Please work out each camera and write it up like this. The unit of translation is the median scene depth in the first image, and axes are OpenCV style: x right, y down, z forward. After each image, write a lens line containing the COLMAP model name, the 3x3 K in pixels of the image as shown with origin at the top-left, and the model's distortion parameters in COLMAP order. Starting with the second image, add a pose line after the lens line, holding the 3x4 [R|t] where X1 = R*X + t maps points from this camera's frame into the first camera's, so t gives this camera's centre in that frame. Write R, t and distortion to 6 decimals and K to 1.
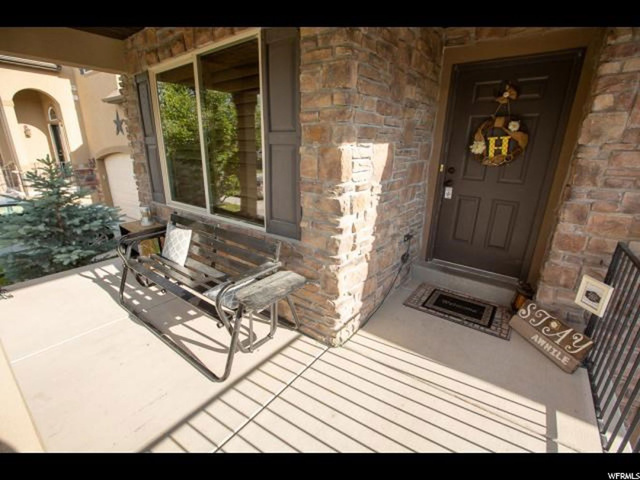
lens RADIAL K [[297.7, 0, 311.3], [0, 297.7, 242.3], [0, 0, 1]] dist [-0.029495, 0.010085]
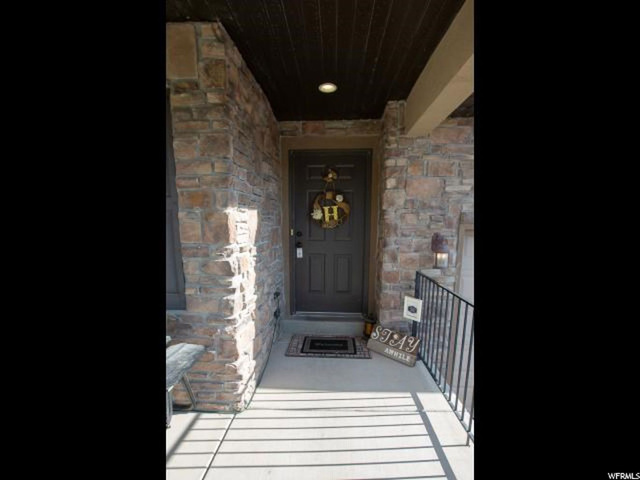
lens RADIAL K [[297.7, 0, 318.3], [0, 297.7, 275.7], [0, 0, 1]] dist [-0.029495, 0.010085]
pose [[0.826597, -0.113780, 0.551173, -0.200058], [0.188465, 0.978768, -0.080592, 0.044289], [-0.530301, 0.170494, 0.830490, -0.011812]]
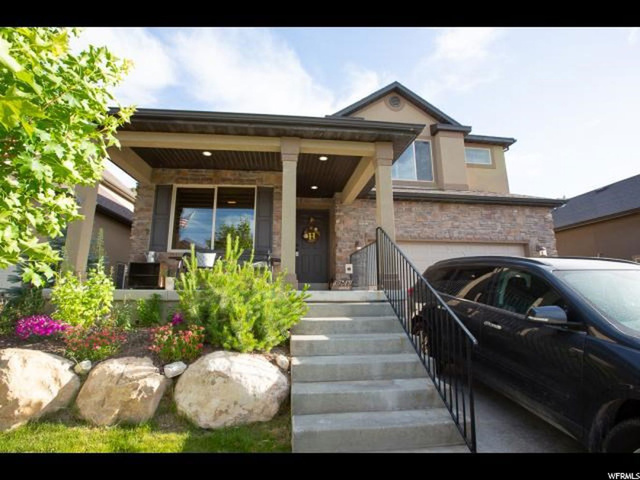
lens RADIAL K [[297.7, 0, 320.4], [0, 297.7, 237.4], [0, 0, 1]] dist [-0.029495, 0.010085]
pose [[0.716265, 0.110945, 0.688953, -1.612001], [0.231030, 0.893904, -0.384137, 1.015757], [-0.658476, 0.434312, 0.614640, -1.029891]]
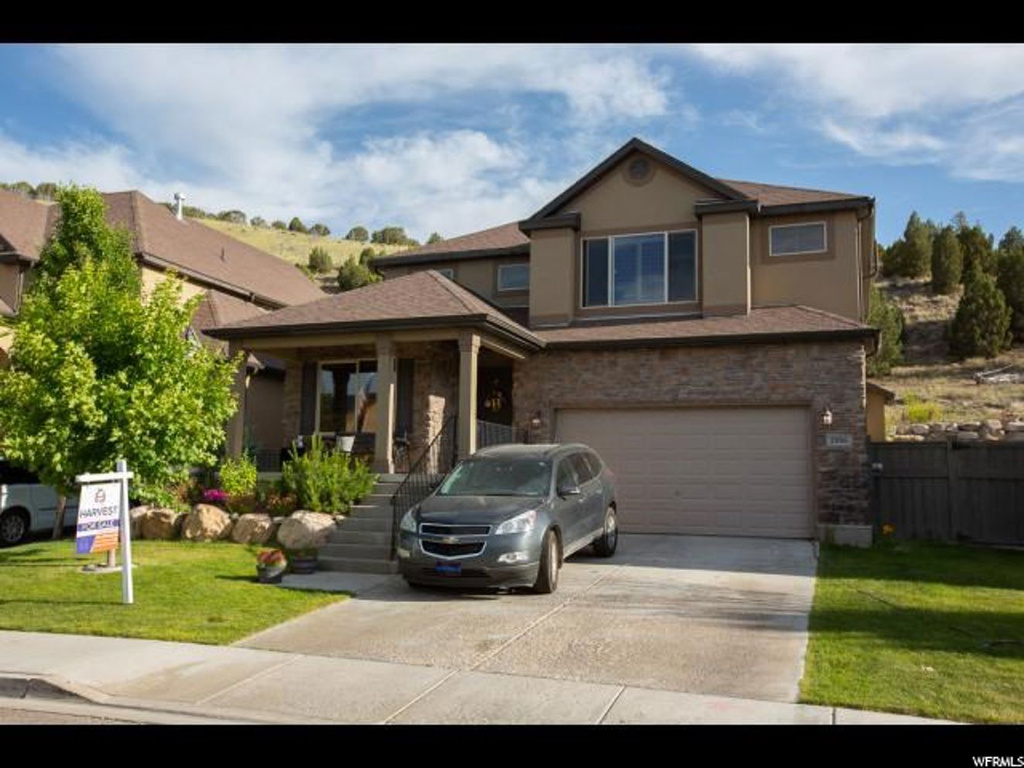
lens RADIAL K [[937.2, 0, 509.0], [0, 937.2, 385.1], [0, 0, 1]] dist [0.055969, 0.003136]
pose [[0.954352, 0.030979, 0.297073, -1.581262], [0.095731, 0.910410, -0.402479, 2.808275], [-0.282926, 0.412546, 0.865886, -6.062670]]
